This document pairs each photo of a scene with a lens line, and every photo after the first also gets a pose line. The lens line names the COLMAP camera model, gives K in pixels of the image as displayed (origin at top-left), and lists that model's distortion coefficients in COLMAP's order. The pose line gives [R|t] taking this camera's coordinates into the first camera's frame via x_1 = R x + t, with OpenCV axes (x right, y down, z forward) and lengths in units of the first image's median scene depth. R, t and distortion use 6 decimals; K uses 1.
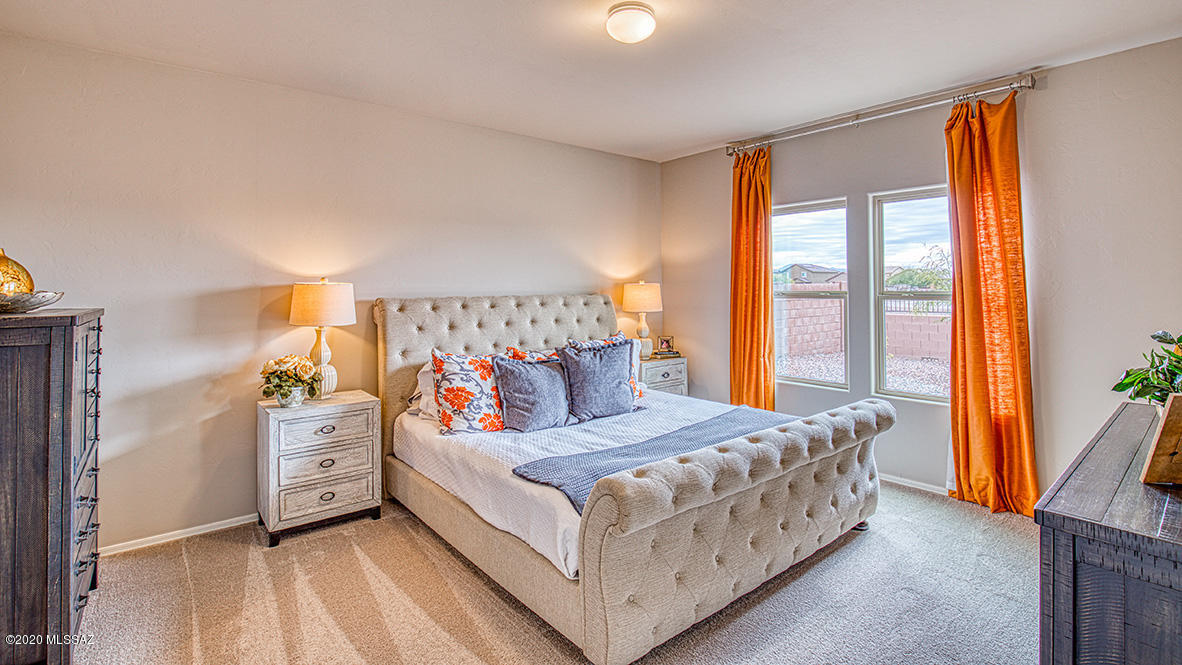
lens RADIAL K [[543.5, 0, 600.9], [0, 543.5, 276.4], [0, 0, 1]] dist [-0.024621, 0.000888]
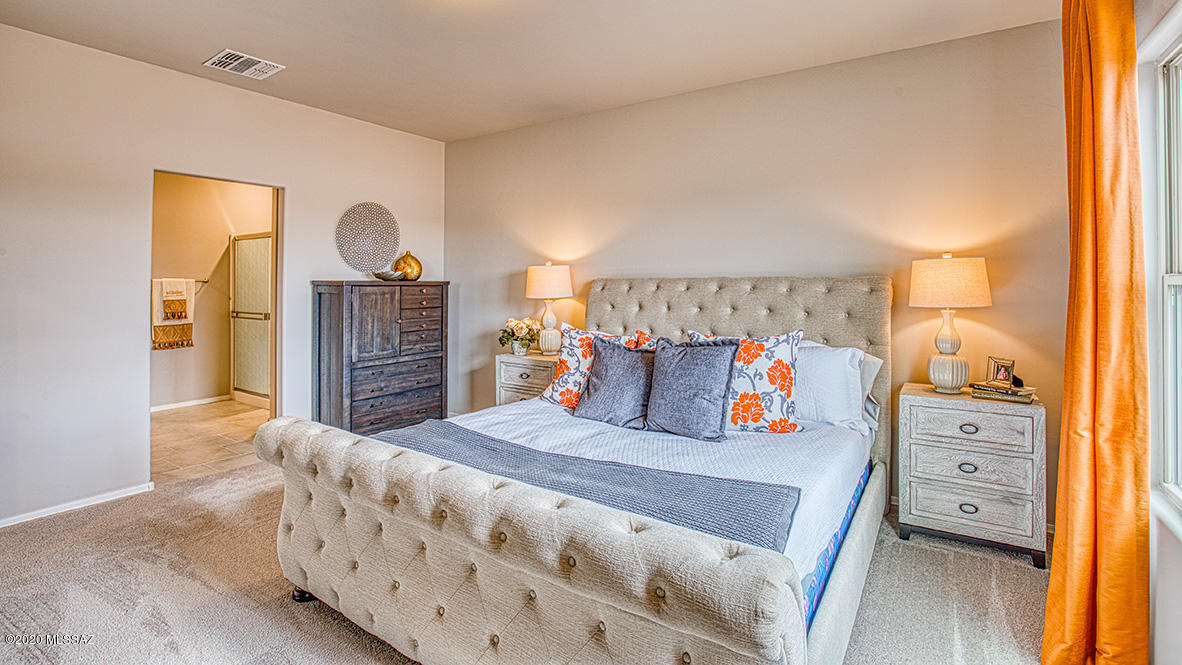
lens RADIAL K [[543.5, 0, 600.9], [0, 543.5, 276.4], [0, 0, 1]] dist [-0.024621, 0.000888]
pose [[0.270064, -0.006631, -0.962819, 0.681736], [0.017809, 0.999840, -0.001890, 0.037457], [0.962678, -0.016636, 0.270139, 0.676662]]
